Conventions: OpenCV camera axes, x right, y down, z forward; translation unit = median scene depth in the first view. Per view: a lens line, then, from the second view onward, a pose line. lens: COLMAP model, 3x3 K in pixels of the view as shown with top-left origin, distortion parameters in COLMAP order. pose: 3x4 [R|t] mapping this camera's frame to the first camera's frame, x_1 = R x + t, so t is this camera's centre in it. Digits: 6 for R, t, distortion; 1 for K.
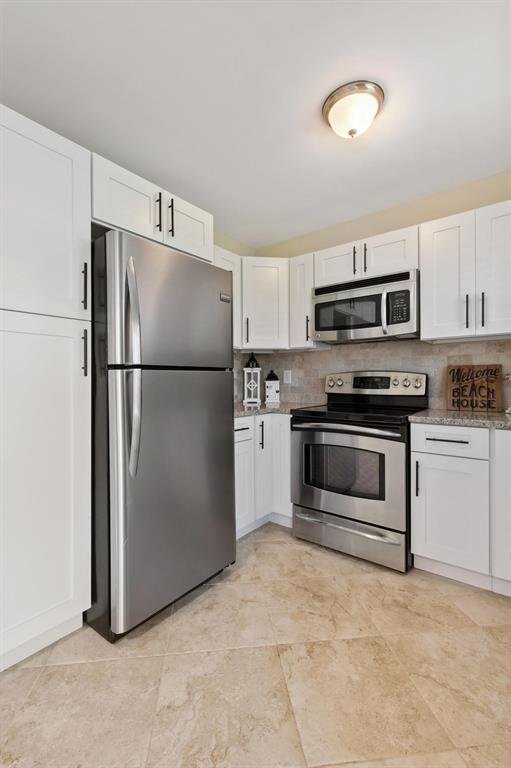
lens RADIAL K [[344.1, 0, 252.9], [0, 344.1, 380.4], [0, 0, 1]] dist [0.009270, -0.001356]
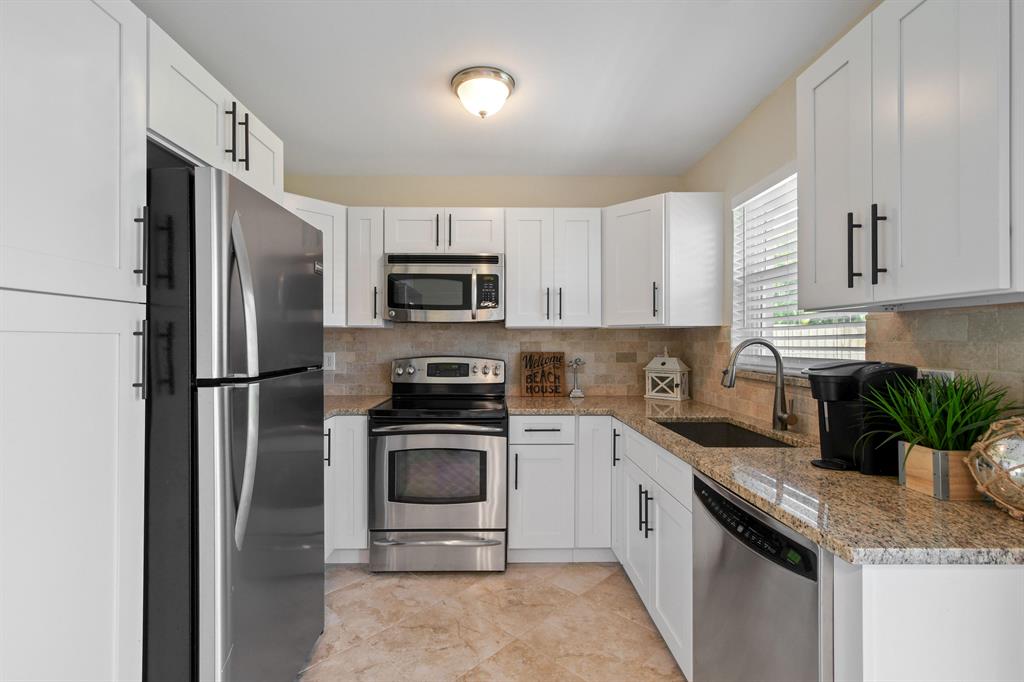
lens RADIAL K [[458.9, 0, 503.5], [0, 458.9, 342.0], [0, 0, 1]] dist [0.009270, -0.001356]
pose [[0.775264, 0.004766, 0.631619, -0.337262], [-0.003774, 0.999989, -0.002913, -0.072427], [-0.631626, -0.000125, 0.775274, 0.003074]]
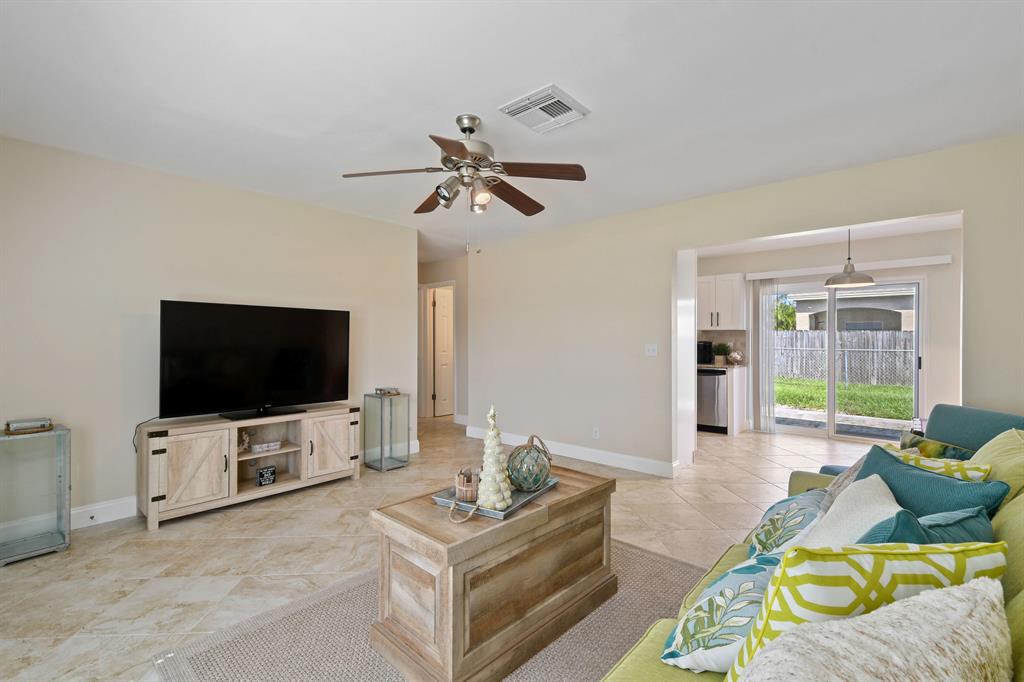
lens RADIAL K [[458.9, 0, 503.5], [0, 458.9, 342.0], [0, 0, 1]] dist [0.009270, -0.001356]
pose [[0.064915, 0.001470, 0.997890, -2.638687], [-0.002306, 0.999996, -0.001323, -0.036179], [-0.997888, -0.002215, 0.064918, 1.288990]]
